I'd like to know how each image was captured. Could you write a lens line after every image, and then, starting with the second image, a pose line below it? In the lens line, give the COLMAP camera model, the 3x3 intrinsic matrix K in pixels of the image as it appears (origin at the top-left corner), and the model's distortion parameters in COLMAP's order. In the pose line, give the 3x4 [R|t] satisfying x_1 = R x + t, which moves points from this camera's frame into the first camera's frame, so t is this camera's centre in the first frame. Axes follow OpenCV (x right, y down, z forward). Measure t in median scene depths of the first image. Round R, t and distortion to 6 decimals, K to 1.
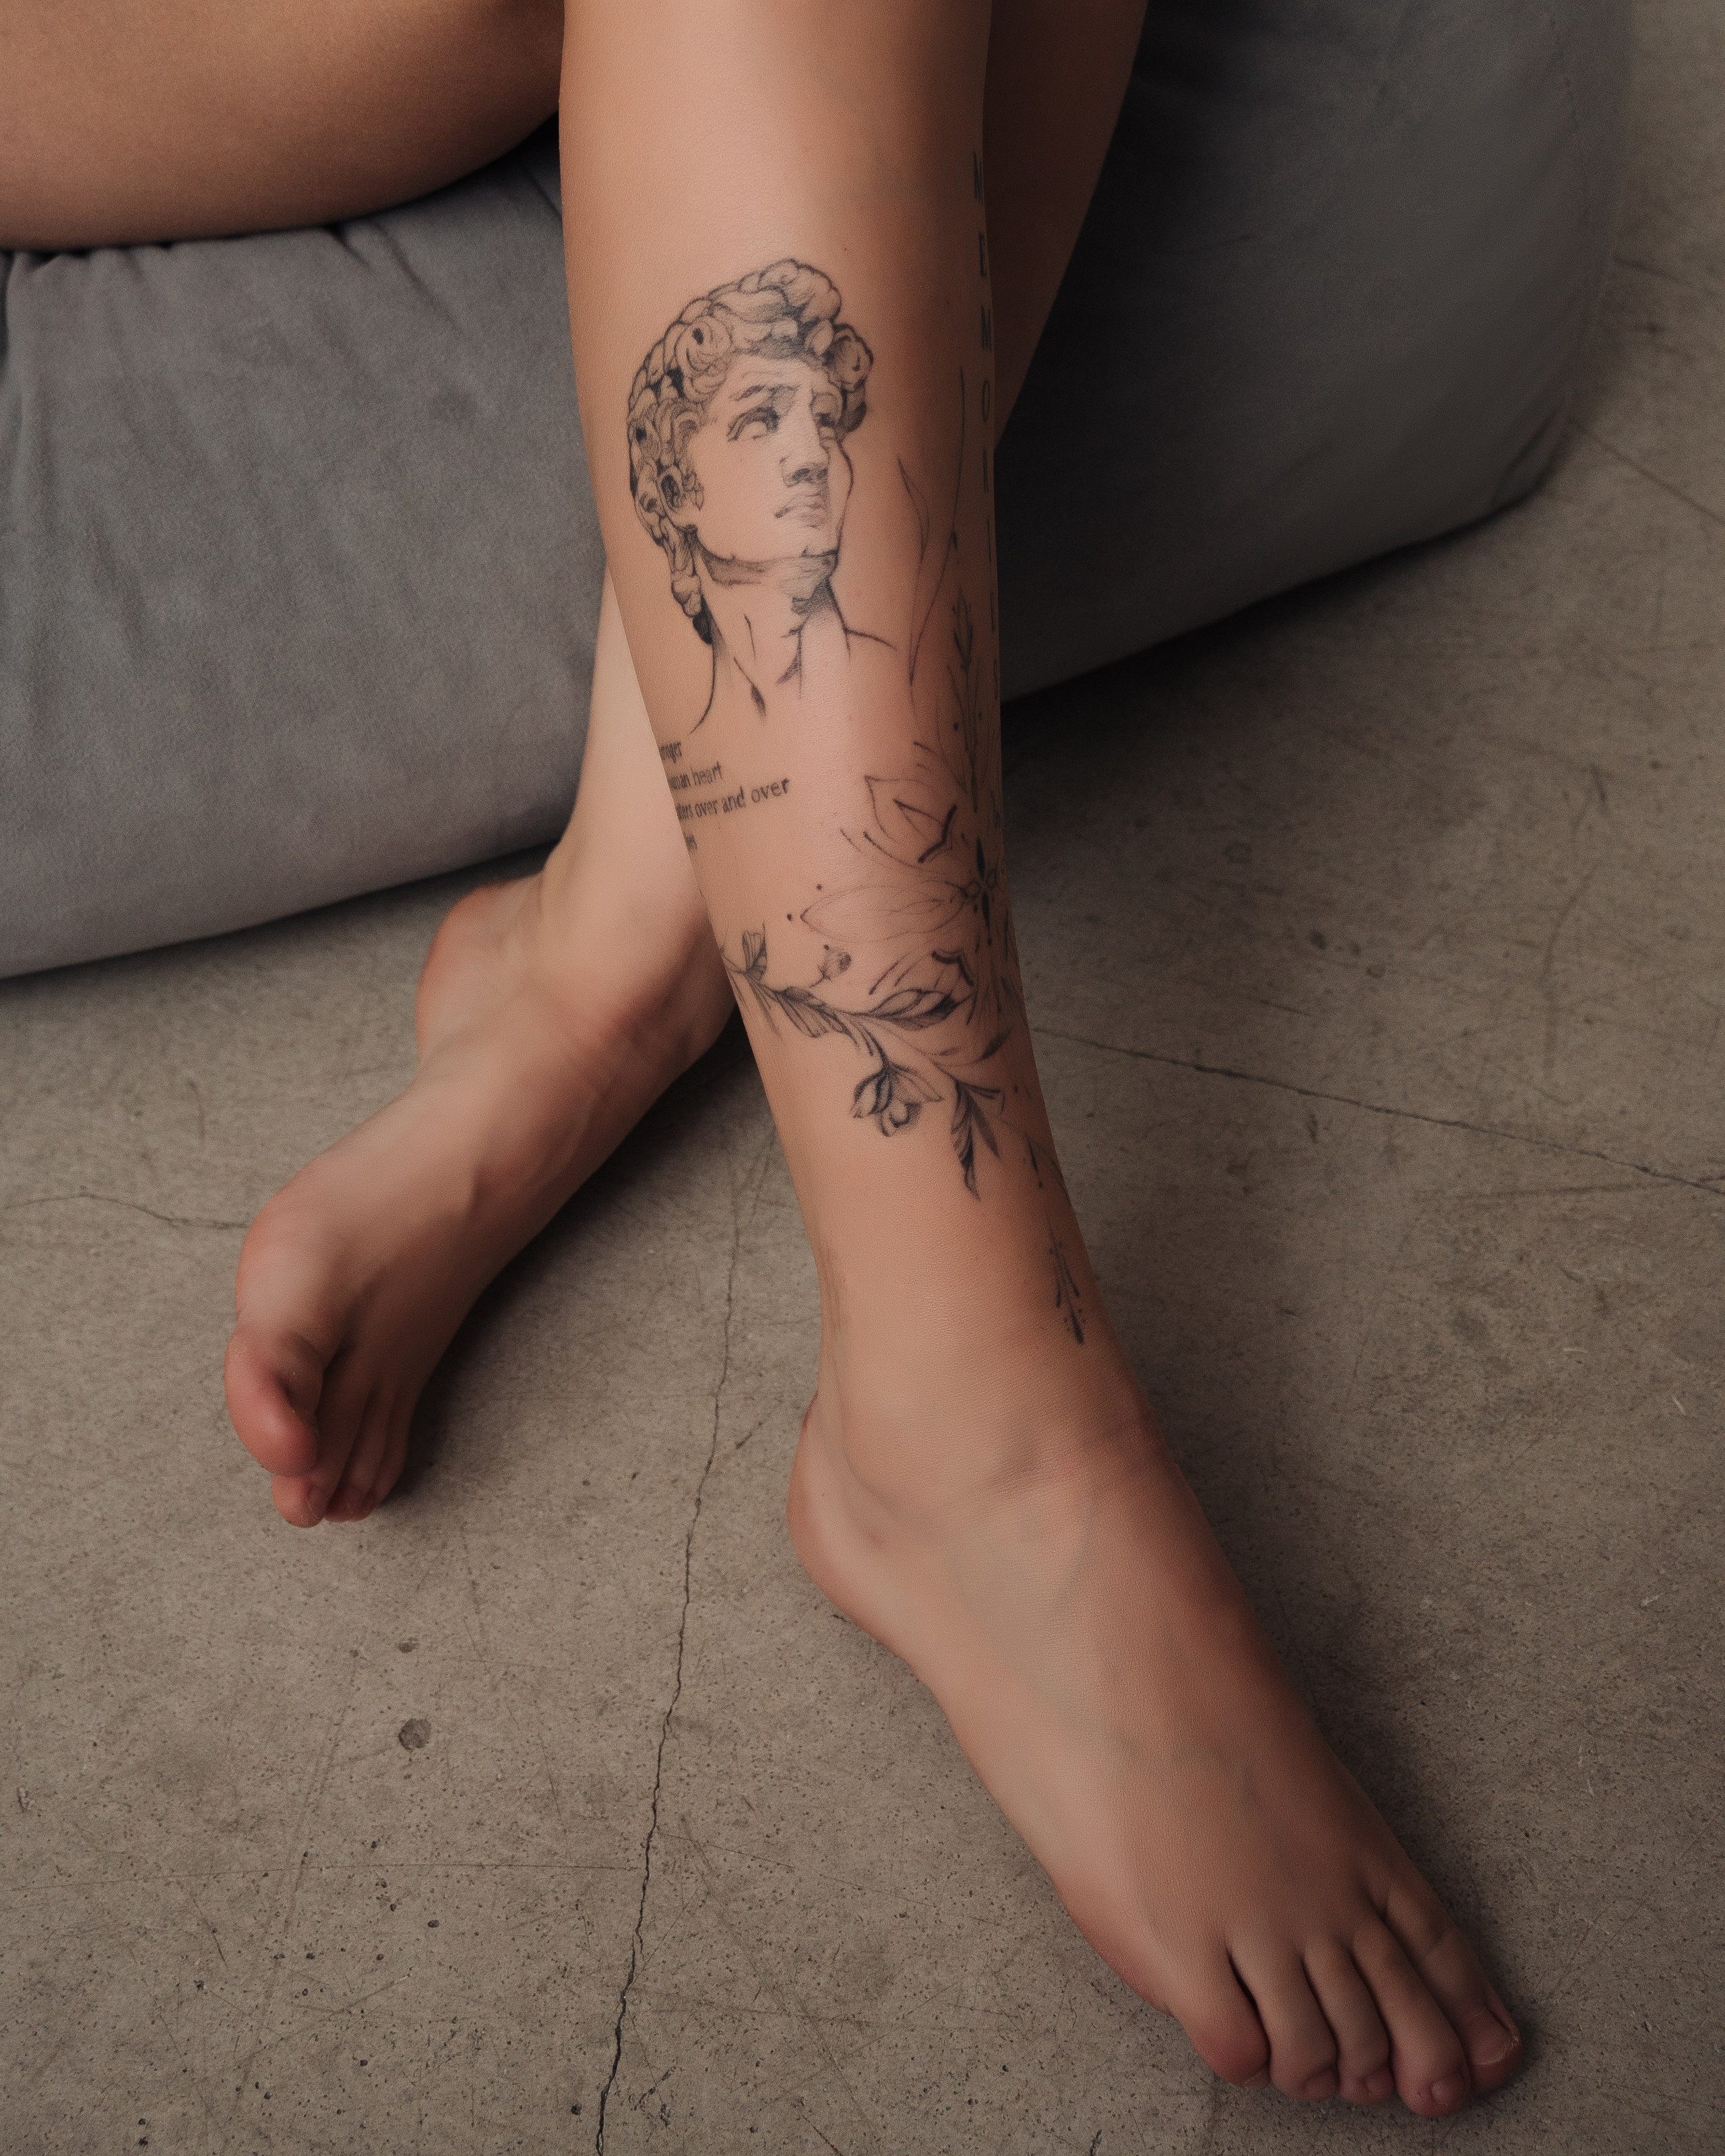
lens RADIAL K [[2542.2, 0, 862.0], [0, 2542.2, 1076.2], [0, 0, 1]] dist [-0.064372, 0.000000]
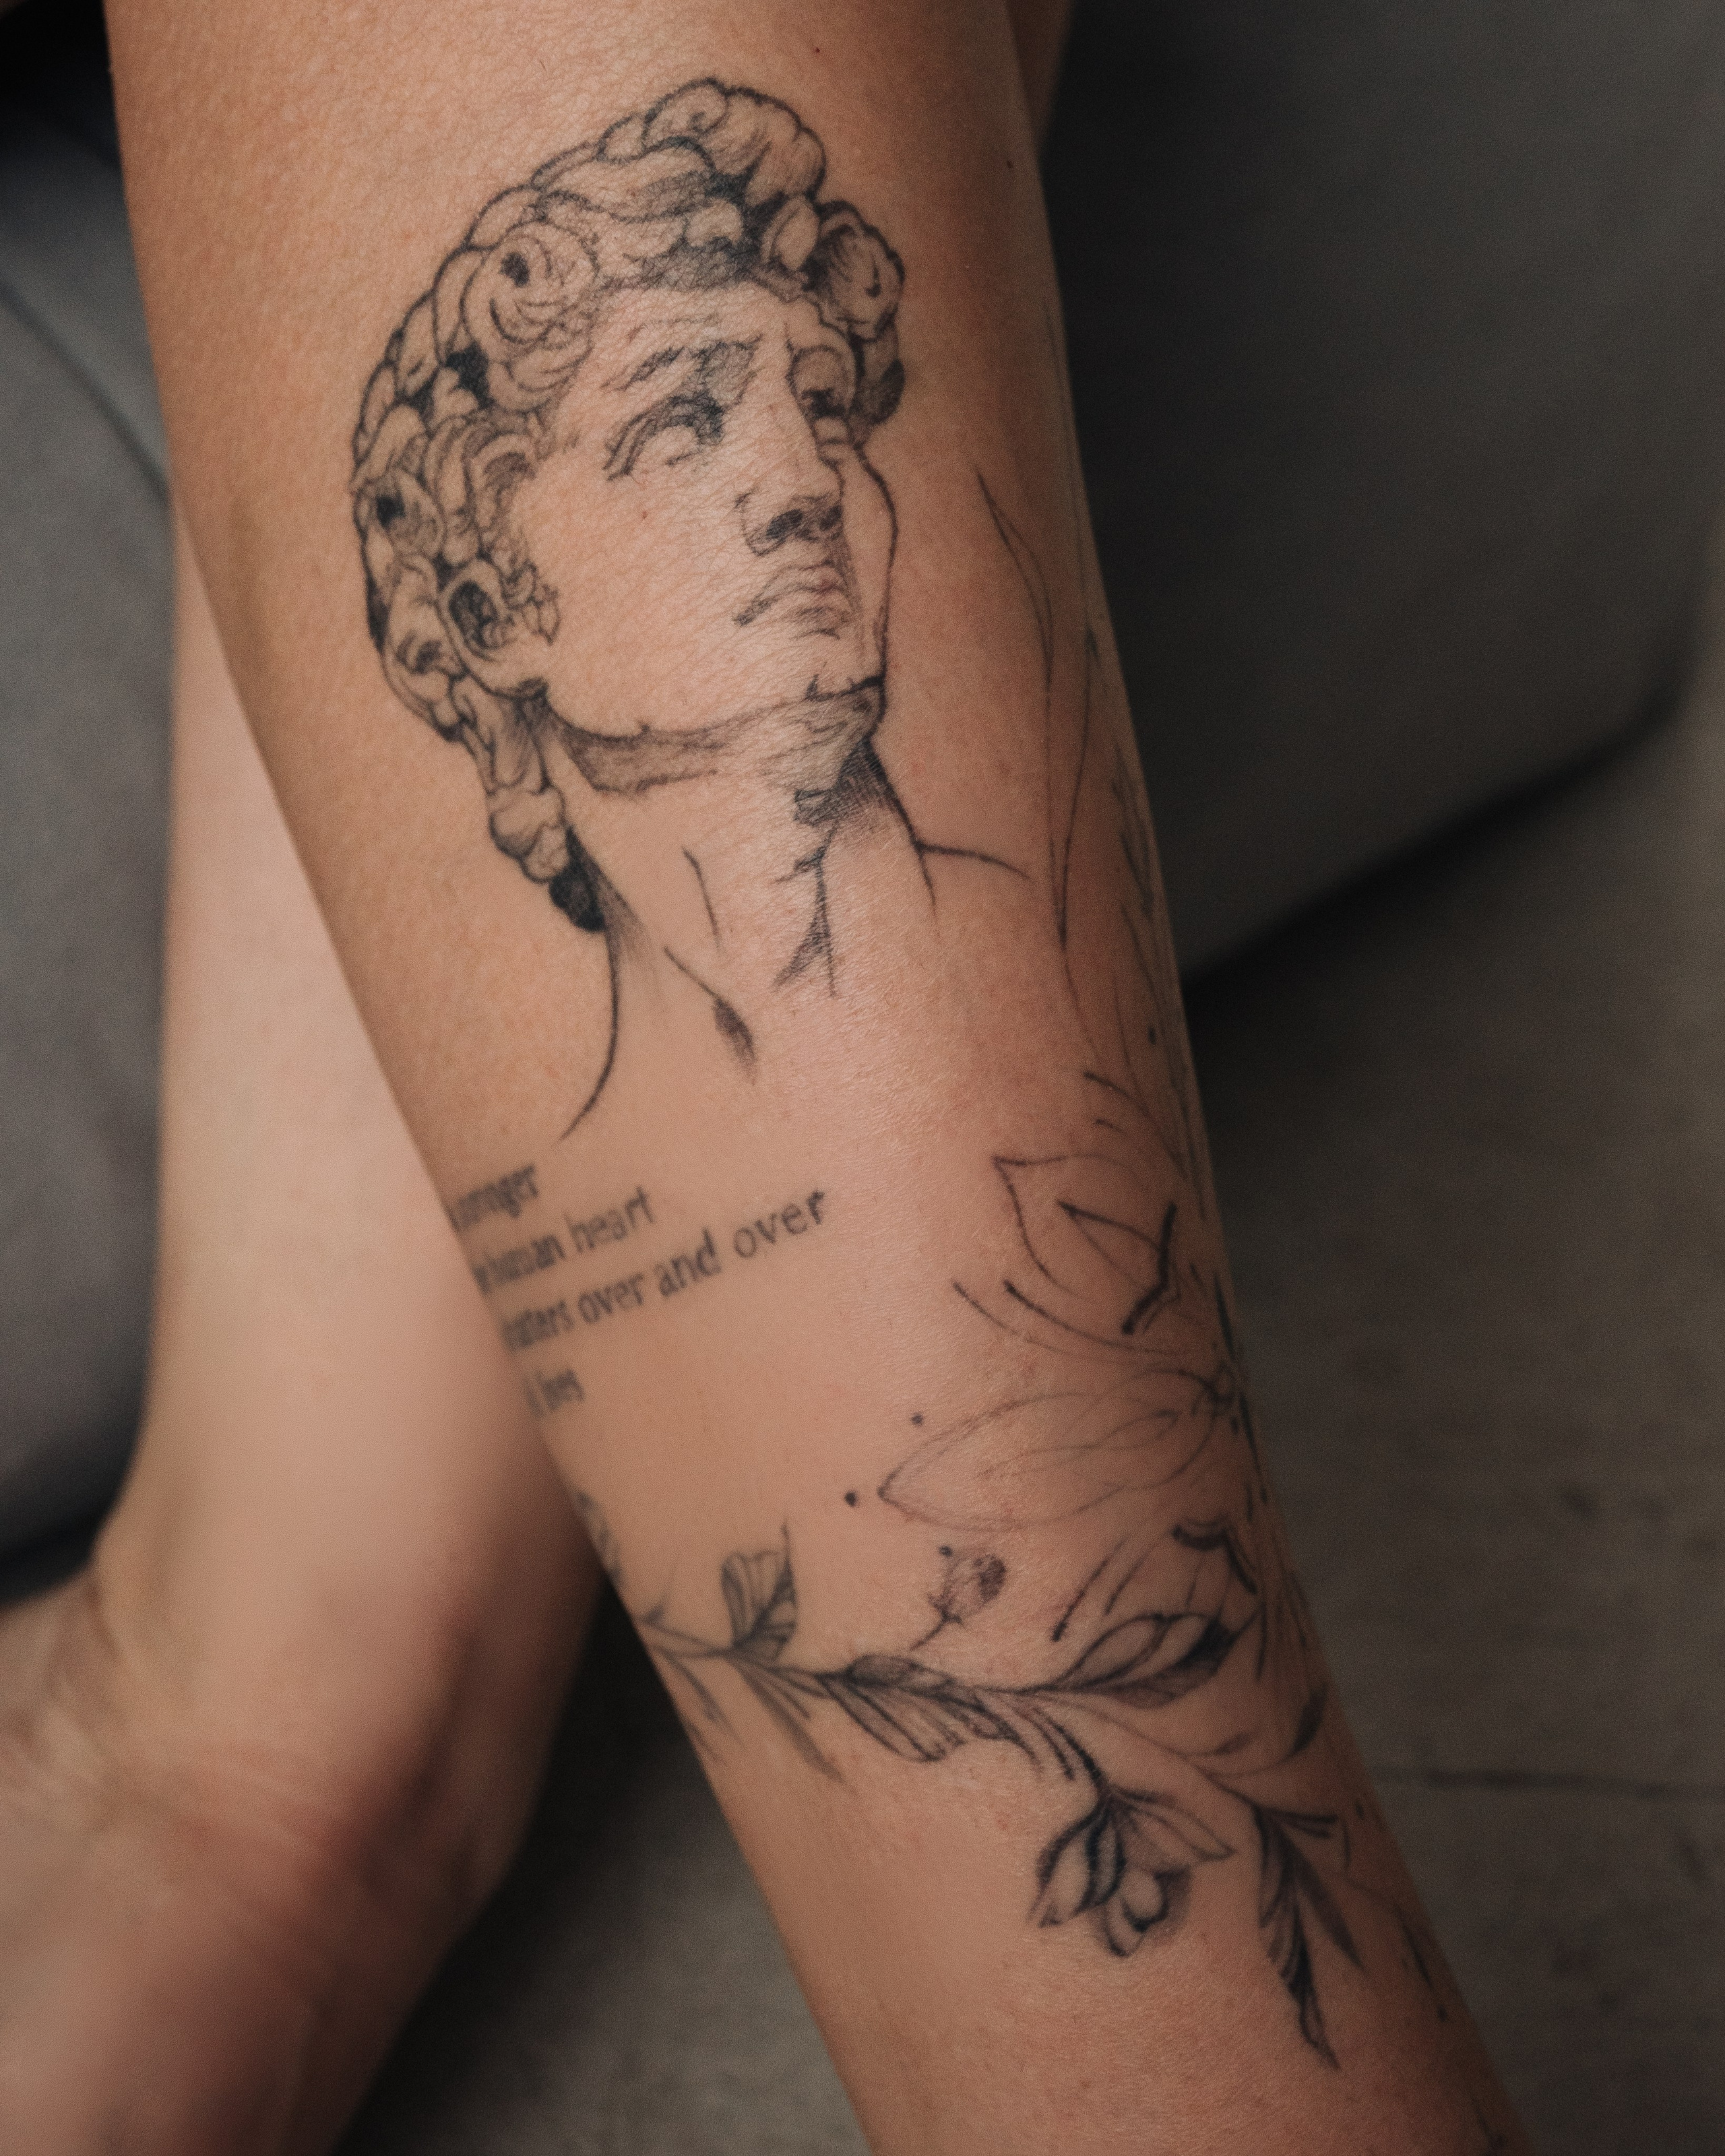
lens RADIAL K [[4321.5, 0, 863.0], [0, 4321.5, 1079.2], [0, 0, 1]] dist [-0.025833, 0.000000]
pose [[0.978648, -0.129341, 0.159744, -0.142161], [0.159458, 0.968155, -0.193000, 0.014021], [-0.129694, 0.214351, 0.968108, 0.244629]]
